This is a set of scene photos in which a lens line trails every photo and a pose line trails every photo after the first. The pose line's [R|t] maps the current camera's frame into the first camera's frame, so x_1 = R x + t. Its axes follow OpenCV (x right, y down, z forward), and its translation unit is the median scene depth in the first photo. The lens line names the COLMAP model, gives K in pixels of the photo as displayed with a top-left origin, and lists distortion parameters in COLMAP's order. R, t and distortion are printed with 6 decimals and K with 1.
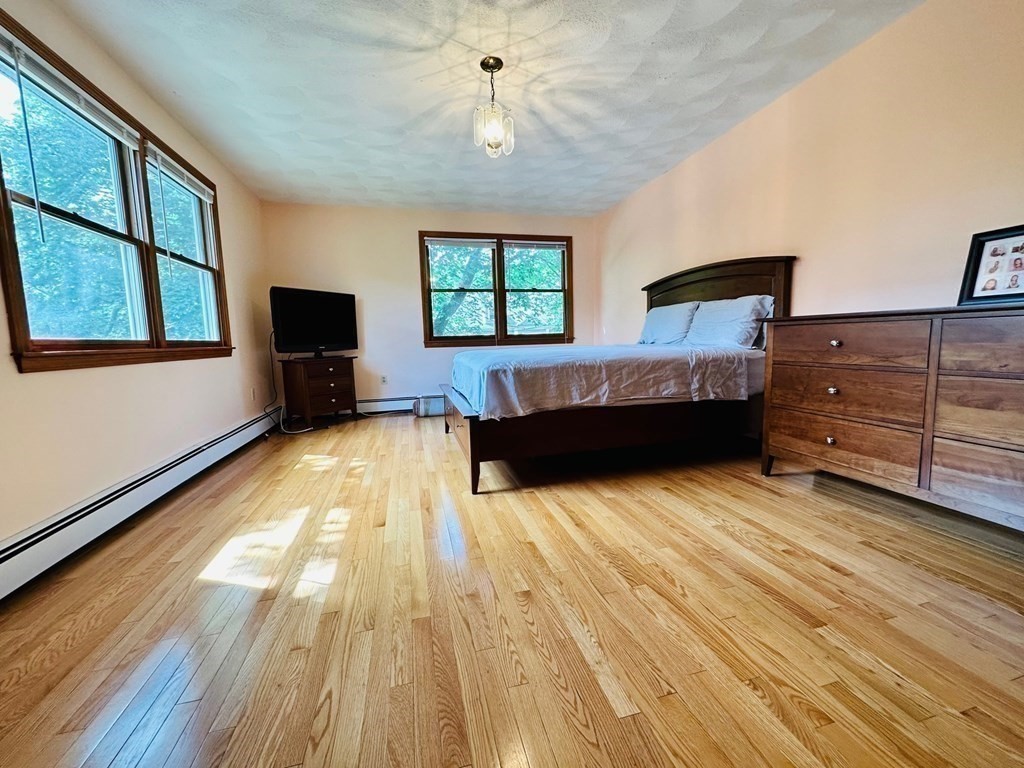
lens RADIAL K [[410.1, 0, 511.6], [0, 410.1, 383.2], [0, 0, 1]] dist [0.002733, -0.000229]
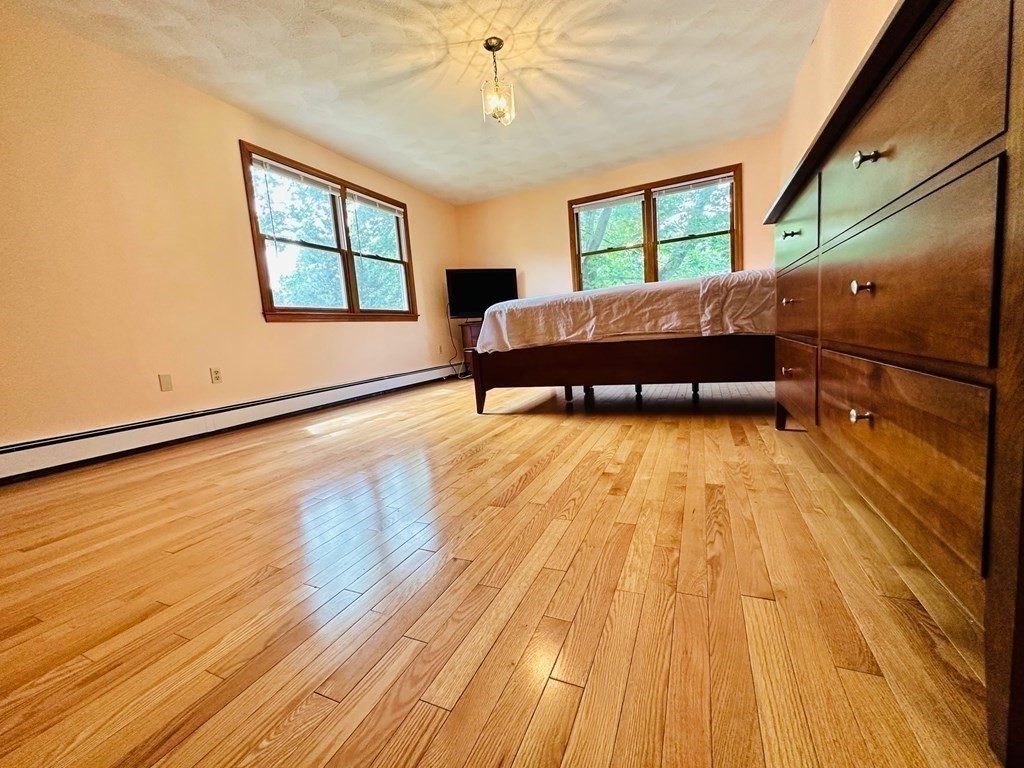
lens RADIAL K [[410.1, 0, 511.6], [0, 410.1, 382.2], [0, 0, 1]] dist [0.002733, -0.000229]
pose [[0.776115, 0.039322, -0.629364, 0.689690], [-0.009678, 0.998679, 0.050462, 0.101699], [0.630517, -0.033073, 0.775471, 0.098176]]
